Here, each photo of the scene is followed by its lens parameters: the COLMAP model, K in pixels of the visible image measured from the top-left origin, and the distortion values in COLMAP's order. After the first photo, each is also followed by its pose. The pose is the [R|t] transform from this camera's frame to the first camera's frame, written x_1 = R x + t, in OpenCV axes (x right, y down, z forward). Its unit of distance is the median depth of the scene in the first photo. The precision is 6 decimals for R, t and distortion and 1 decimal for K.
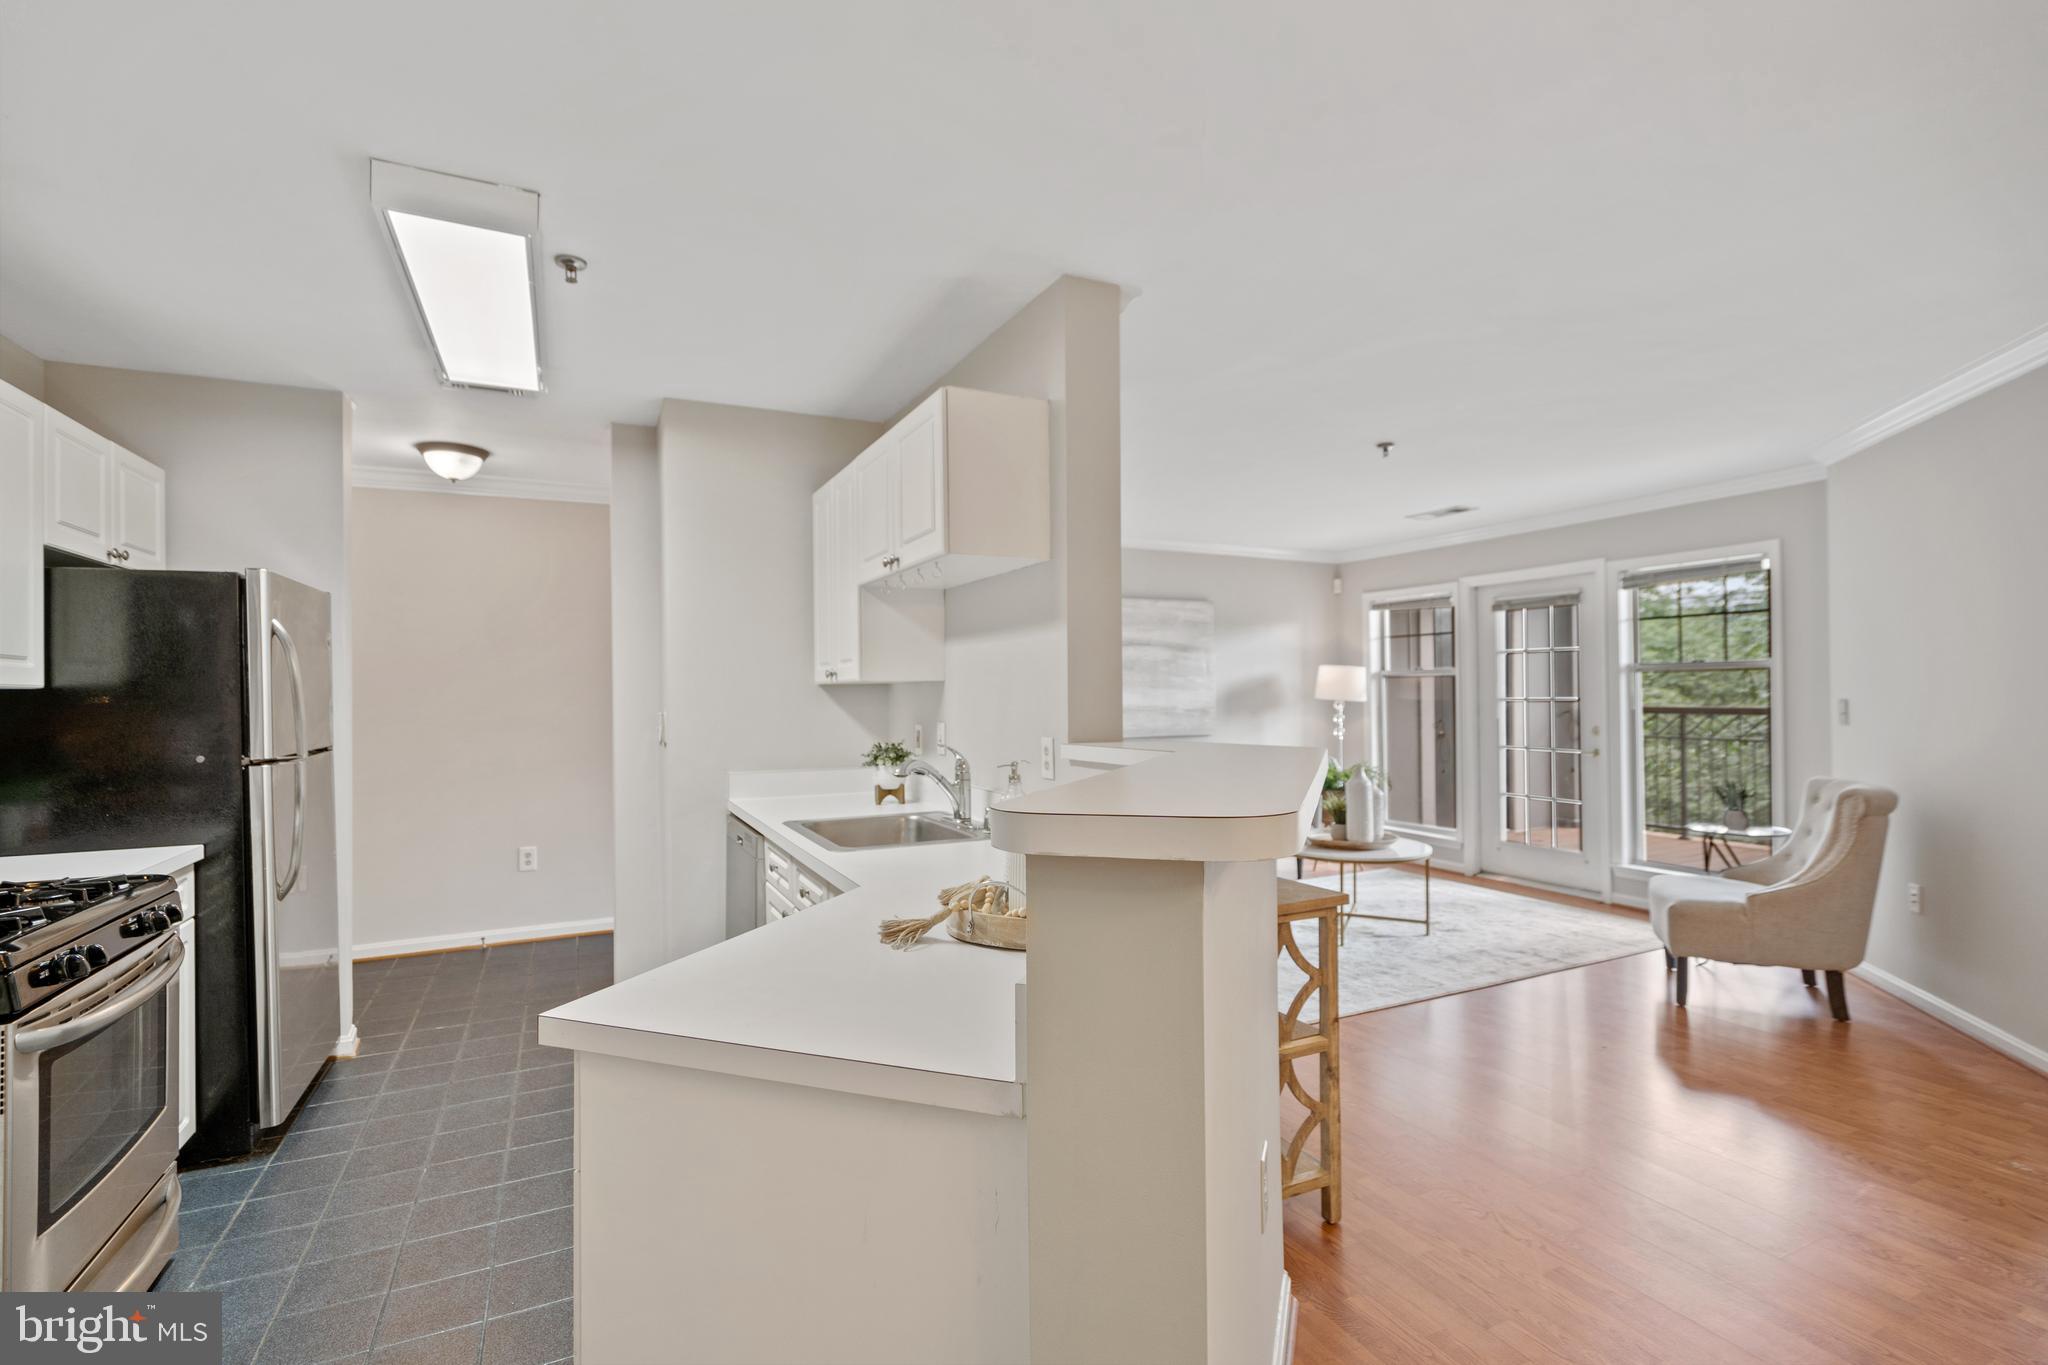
lens RADIAL K [[920.0, 0, 1009.3], [0, 920.0, 681.7], [0, 0, 1]] dist [-0.007120, 0.002462]
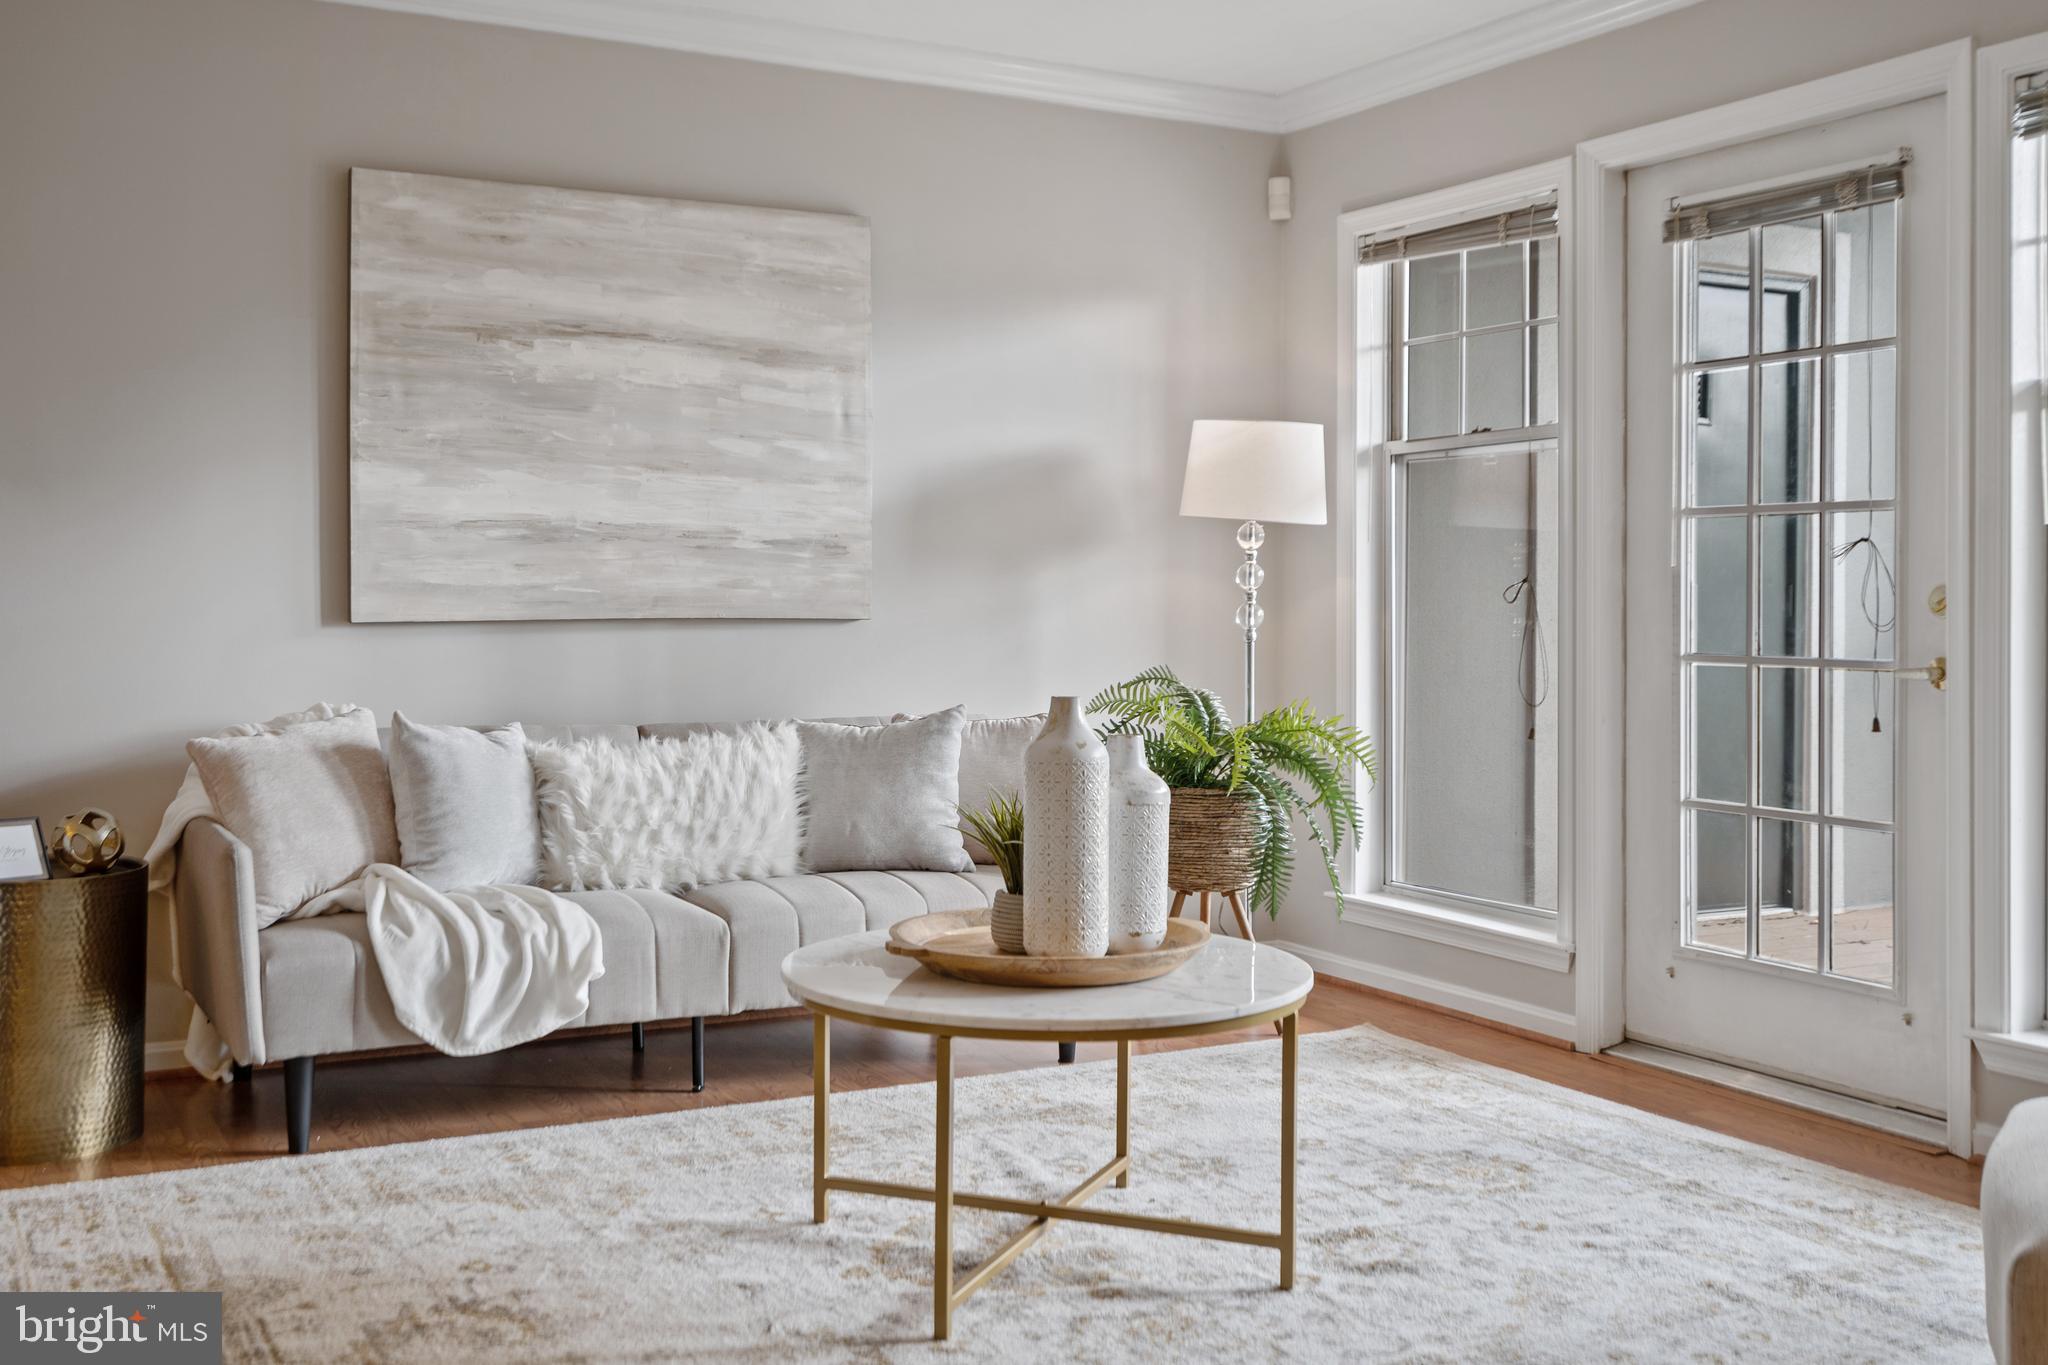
lens RADIAL K [[2058.7, 0, 973.1], [0, 2058.7, 573.9], [0, 0, 1]] dist [0.013986, 0.000000]
pose [[0.998972, 0.013907, 0.043136, 0.232333], [-0.014088, 0.999893, 0.003903, 0.038463], [-0.043077, -0.004507, 0.999062, 0.259021]]
